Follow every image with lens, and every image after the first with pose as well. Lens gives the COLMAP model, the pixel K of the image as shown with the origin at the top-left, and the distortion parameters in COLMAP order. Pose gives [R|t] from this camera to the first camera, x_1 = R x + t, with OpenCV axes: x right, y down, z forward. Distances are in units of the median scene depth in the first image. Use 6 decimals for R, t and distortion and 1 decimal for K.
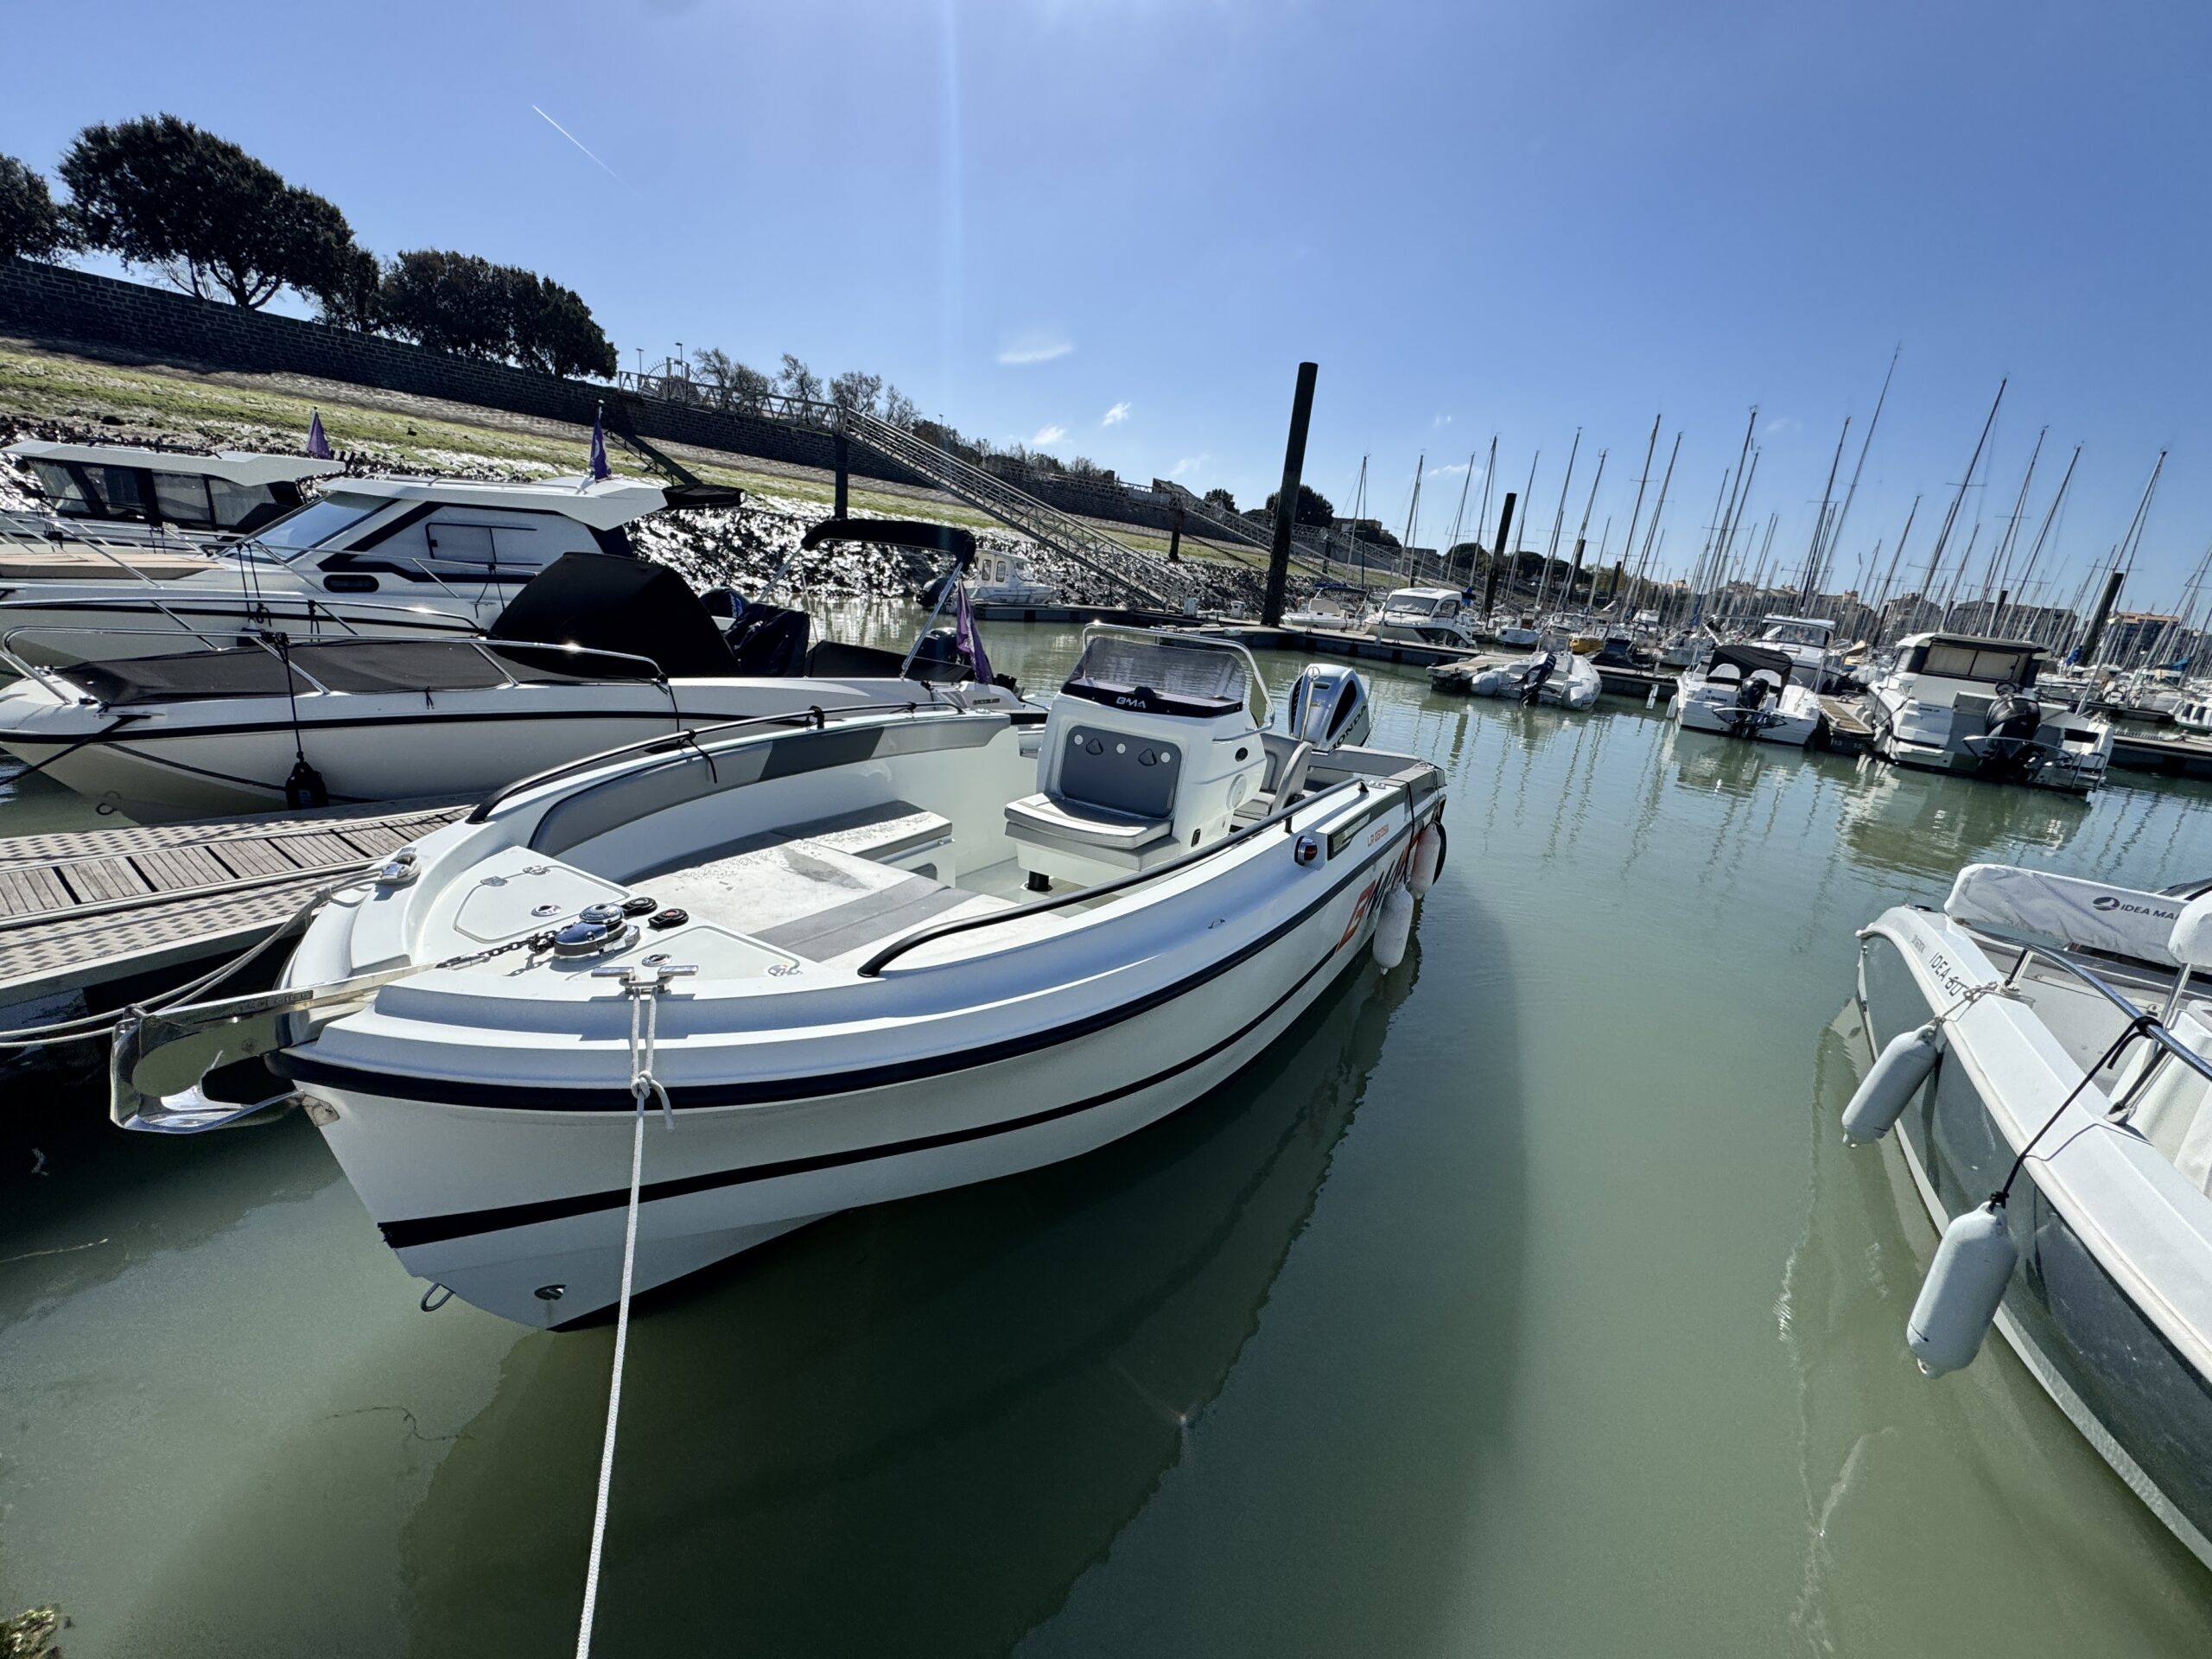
lens RADIAL K [[883.9, 0, 1100.8], [0, 883.9, 830.3], [0, 0, 1]] dist [-0.005174, 0.000148]
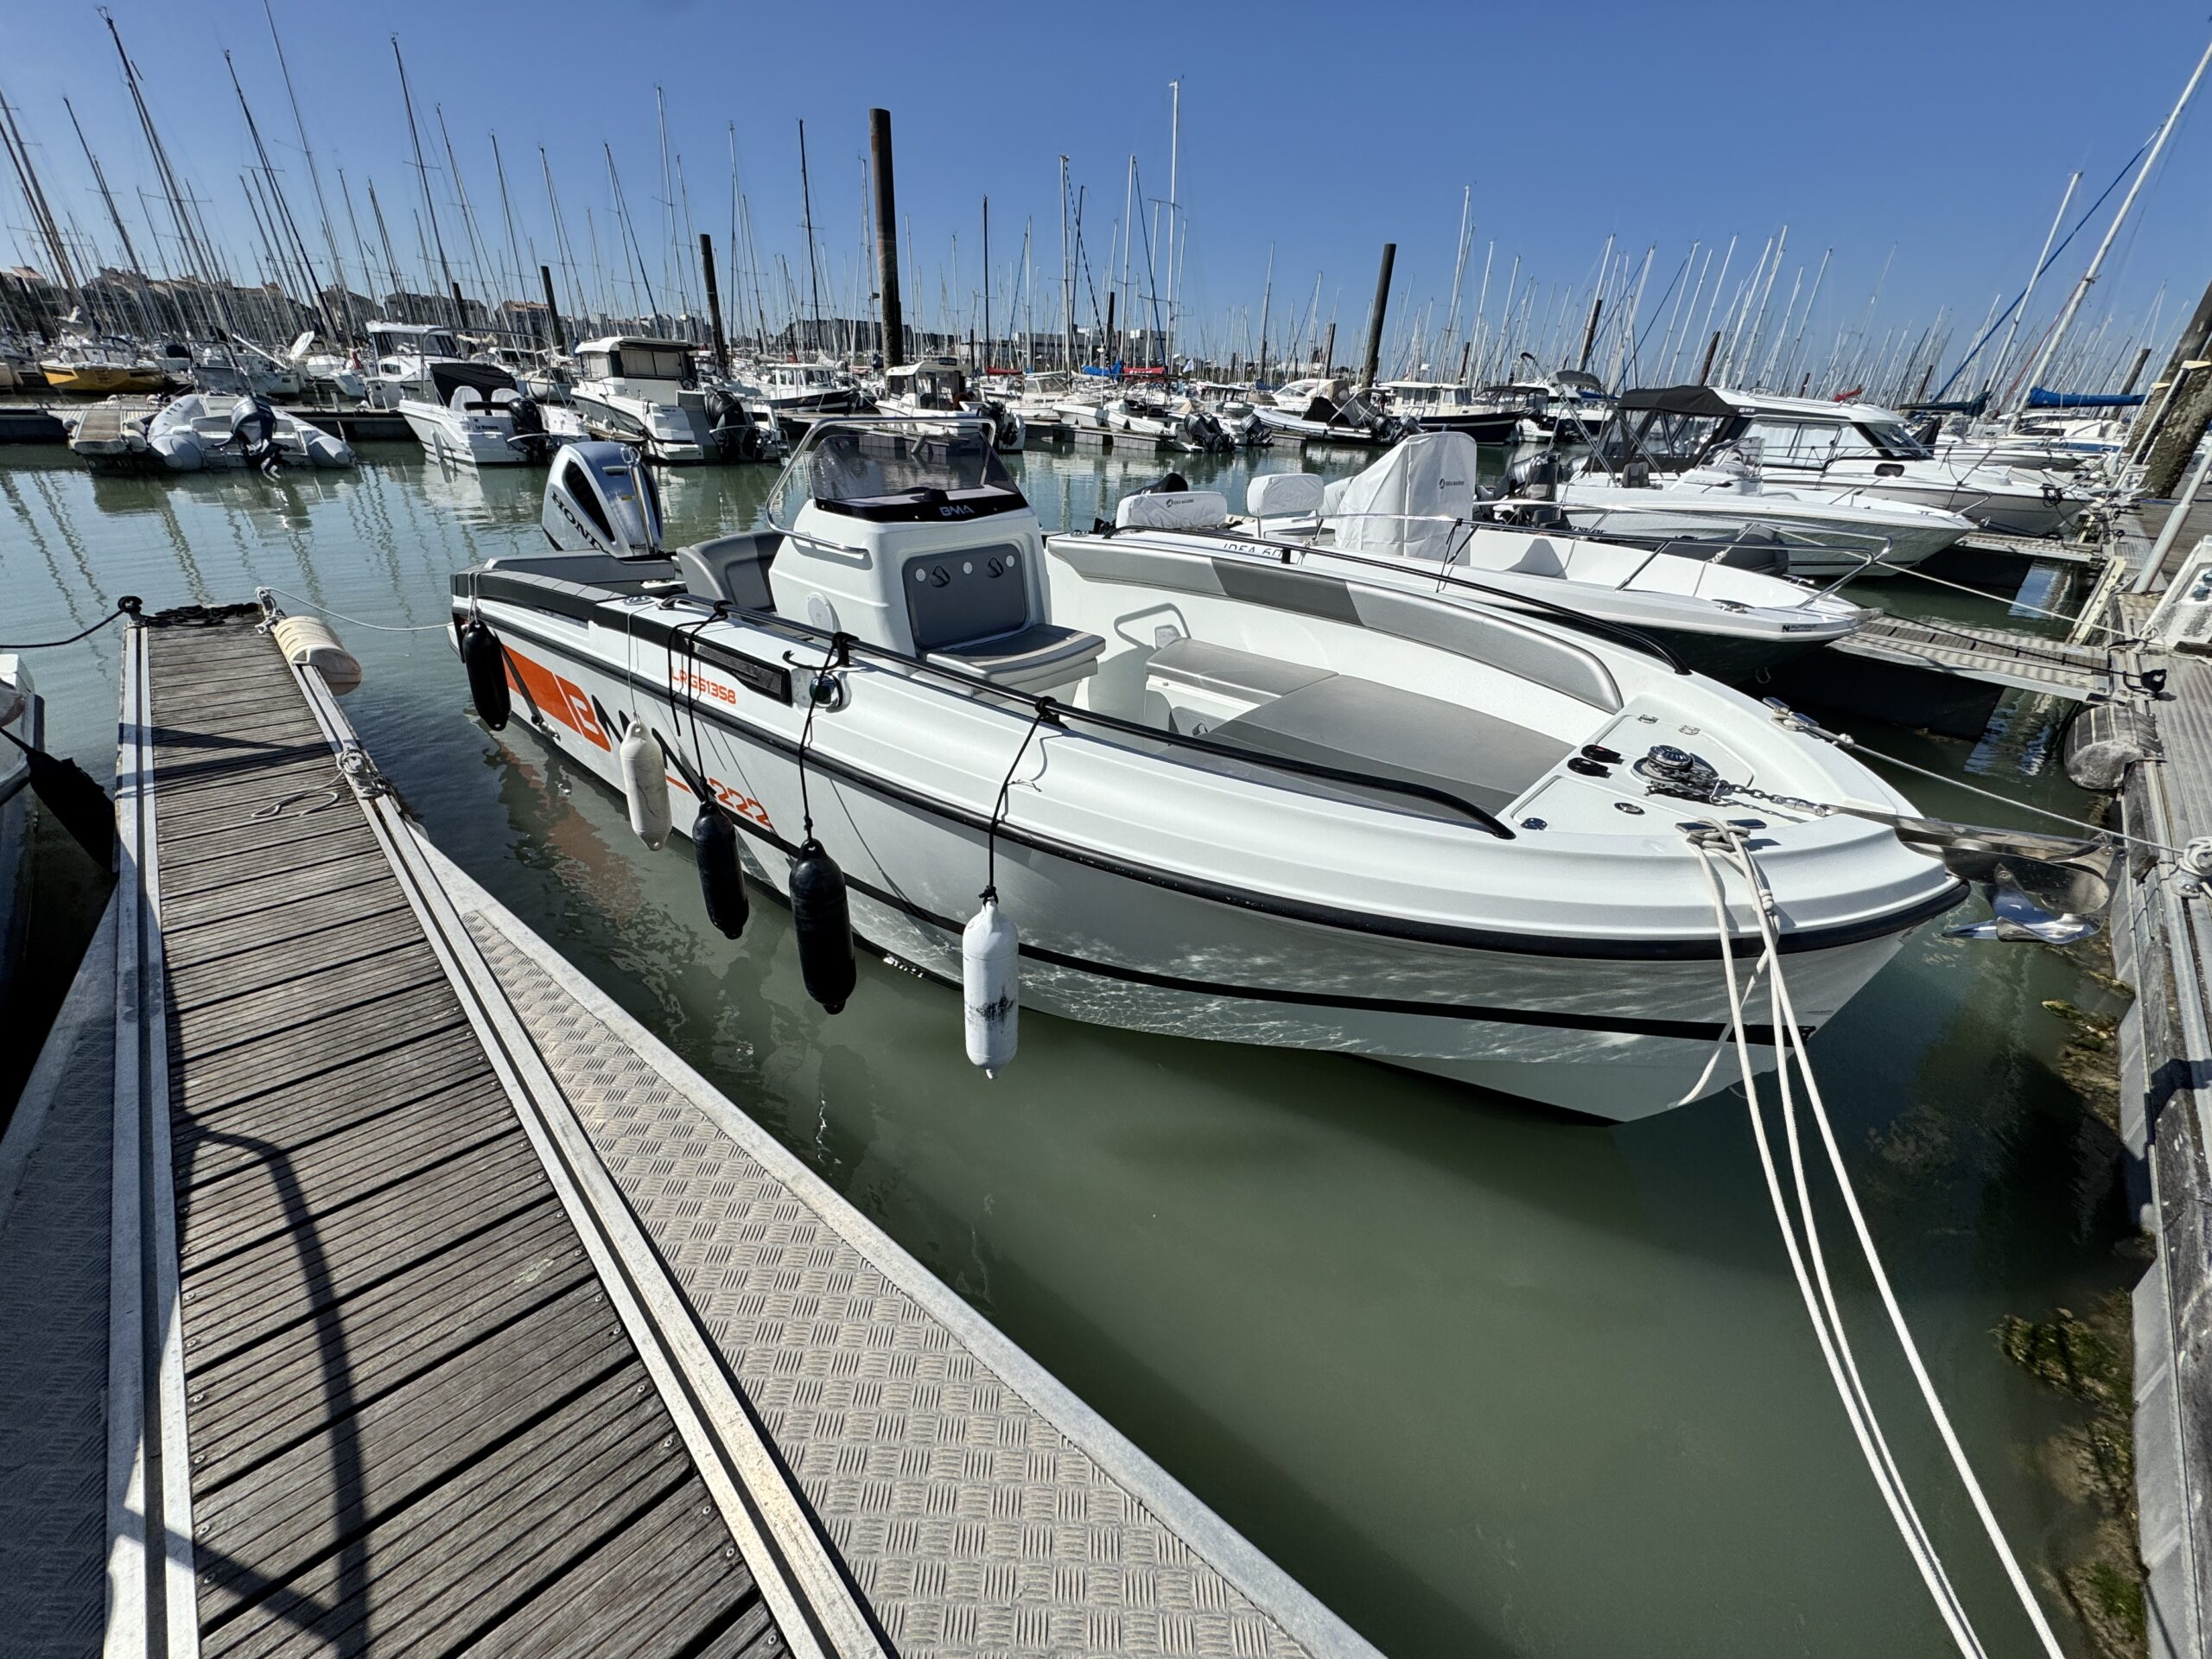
lens RADIAL K [[883.9, 0, 1113.9], [0, 883.9, 836.8], [0, 0, 1]] dist [-0.005174, 0.000148]
pose [[0.215943, -0.524843, 0.823352, -0.183549], [0.259643, 0.843753, 0.469751, -0.053822], [-0.941251, 0.112338, 0.318474, 0.129423]]
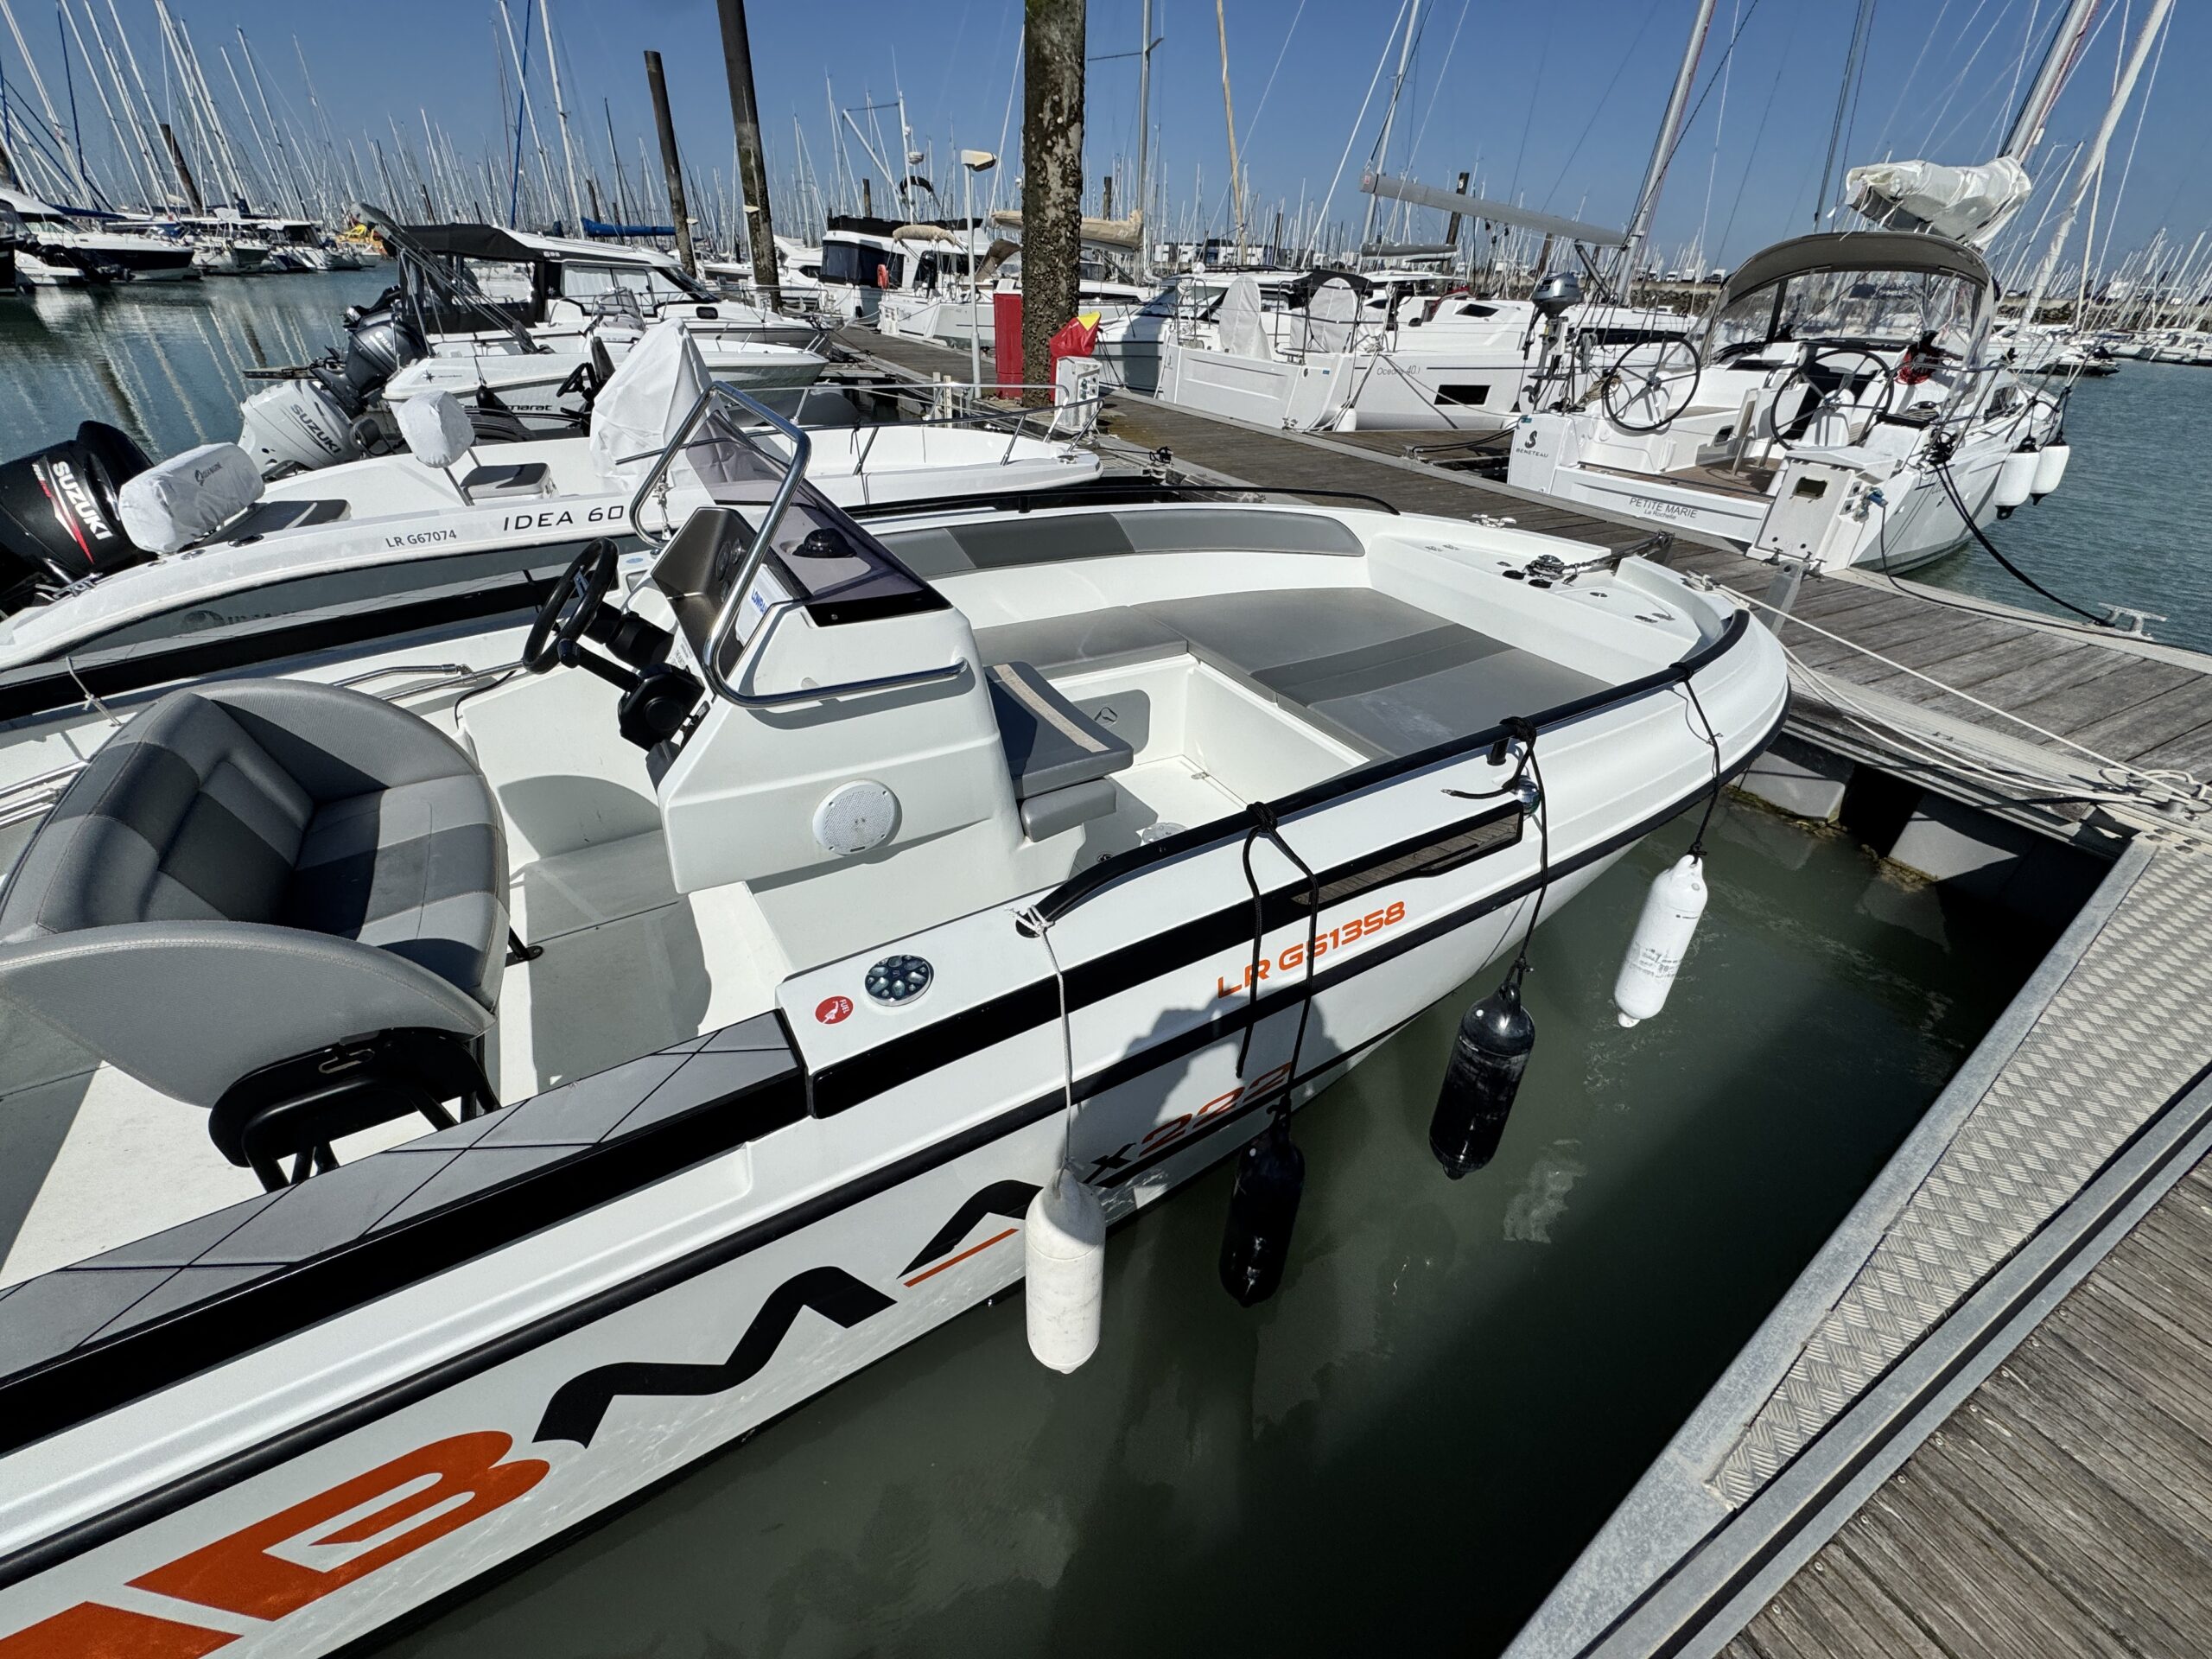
lens RADIAL K [[883.9, 0, 1108.7], [0, 883.9, 832.1], [0, 0, 1]] dist [-0.005174, 0.000148]
pose [[-0.870332, -0.371716, 0.323030, -0.034197], [0.000640, 0.655091, 0.755549, -0.106057], [-0.492464, 0.657786, -0.569909, 0.336927]]
